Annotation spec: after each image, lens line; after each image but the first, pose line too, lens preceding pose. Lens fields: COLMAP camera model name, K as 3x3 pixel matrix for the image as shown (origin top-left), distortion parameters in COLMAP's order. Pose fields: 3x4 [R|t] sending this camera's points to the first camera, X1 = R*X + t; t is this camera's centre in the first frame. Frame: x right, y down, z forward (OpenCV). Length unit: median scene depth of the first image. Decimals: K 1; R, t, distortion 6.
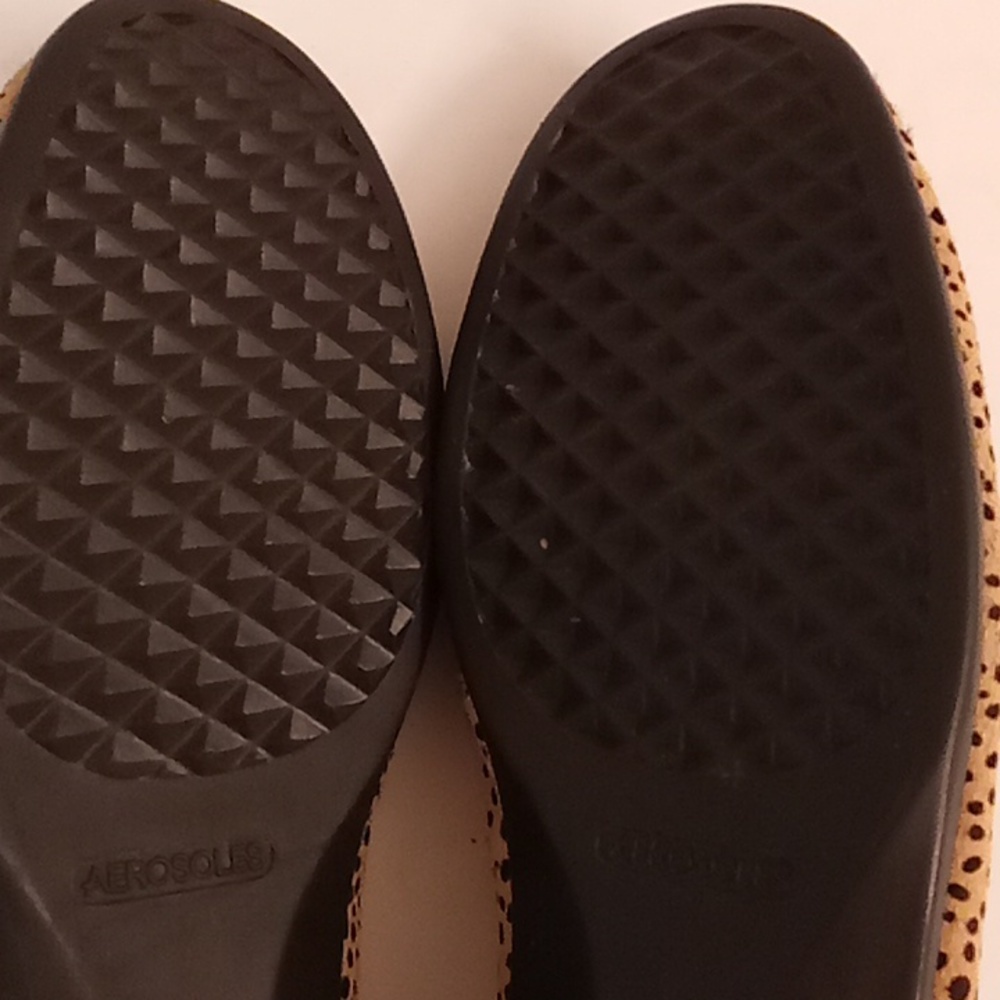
lens RADIAL K [[1461.7, 0, 498.9], [0, 1461.7, 499.9], [0, 0, 1]] dist [0.082750, 0.151669]
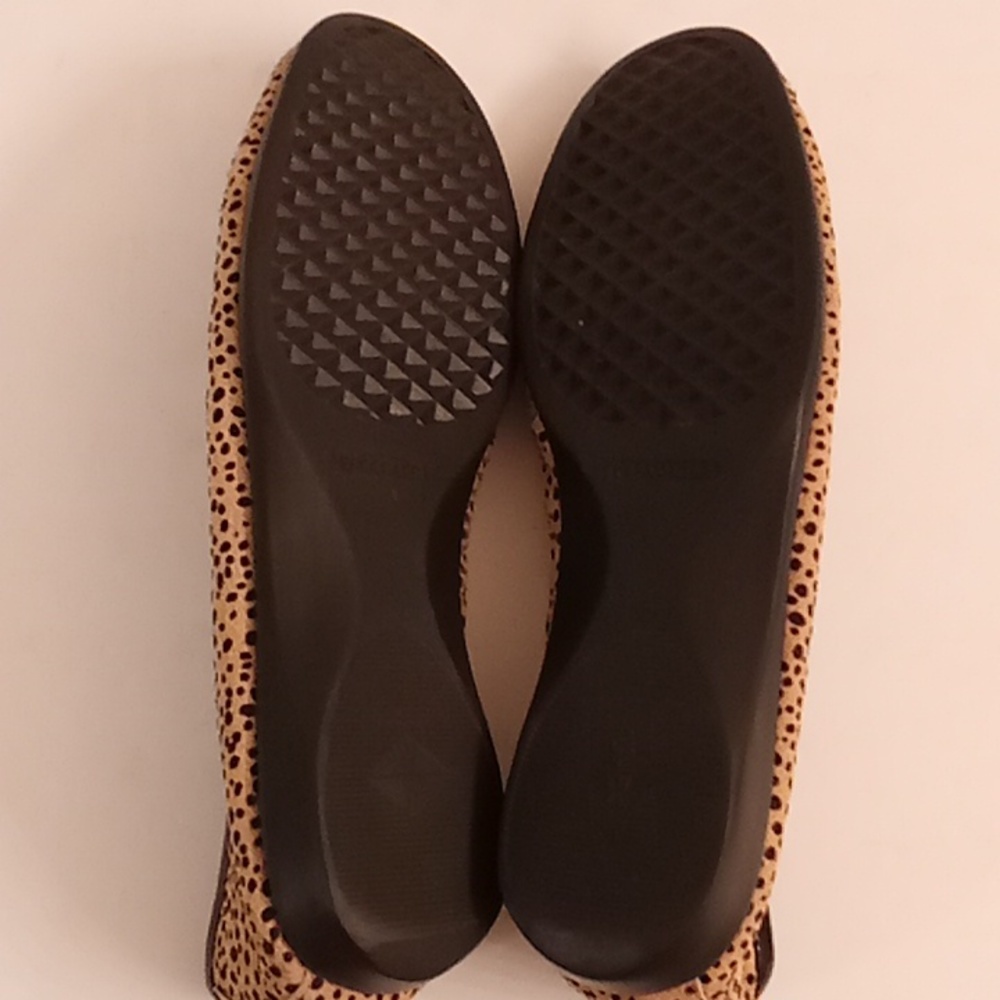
lens RADIAL K [[1490.8, 0, 504.8], [0, 1490.8, 461.6], [0, 0, 1]] dist [0.281596, 0.102853]
pose [[0.999822, 0.014098, -0.012575, -0.033684], [-0.015884, 0.987690, -0.155617, 0.461604], [0.010226, 0.155789, 0.987737, -0.702859]]
